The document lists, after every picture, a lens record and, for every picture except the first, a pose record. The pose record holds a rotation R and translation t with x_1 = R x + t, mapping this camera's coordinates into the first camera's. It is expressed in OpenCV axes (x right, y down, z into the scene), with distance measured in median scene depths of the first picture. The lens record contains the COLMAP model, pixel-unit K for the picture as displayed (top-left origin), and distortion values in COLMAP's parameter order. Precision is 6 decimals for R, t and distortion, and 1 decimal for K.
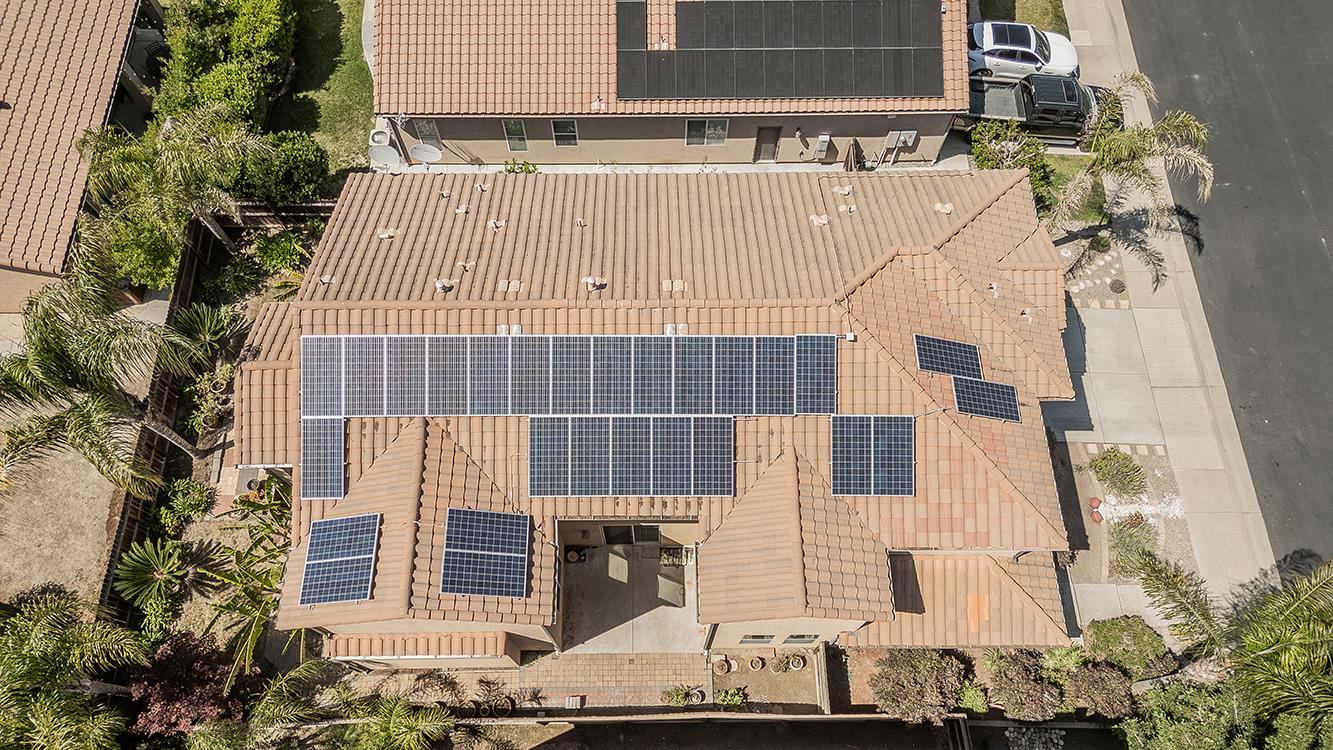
lens RADIAL K [[931.7, 0, 660.9], [0, 931.7, 374.5], [0, 0, 1]] dist [0.052843, -0.014480]
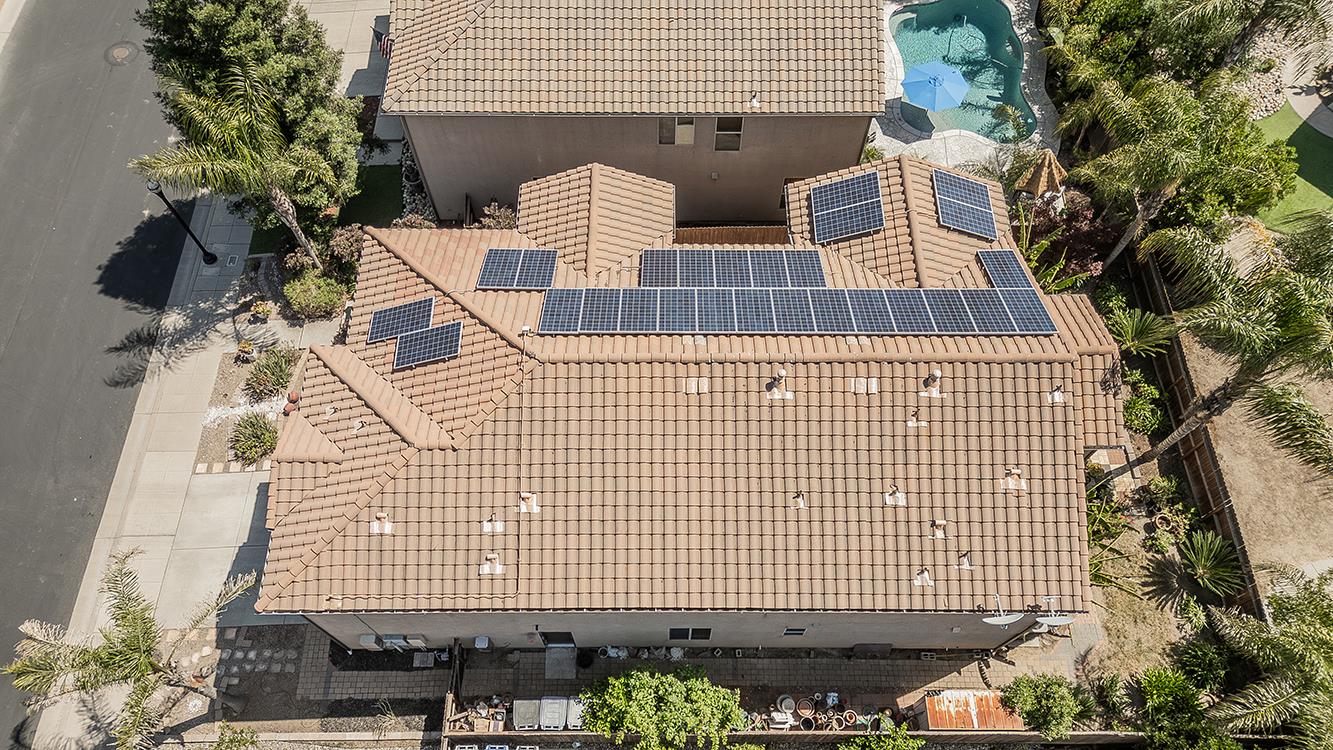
lens RADIAL K [[931.7, 0, 659.9], [0, 931.7, 376.0], [0, 0, 1]] dist [0.052843, -0.014480]
pose [[-0.999932, -0.011694, 0.000189, 0.053229], [0.007262, -0.608208, 0.793744, -0.882078], [-0.009167, 0.793692, 0.608251, 0.412432]]
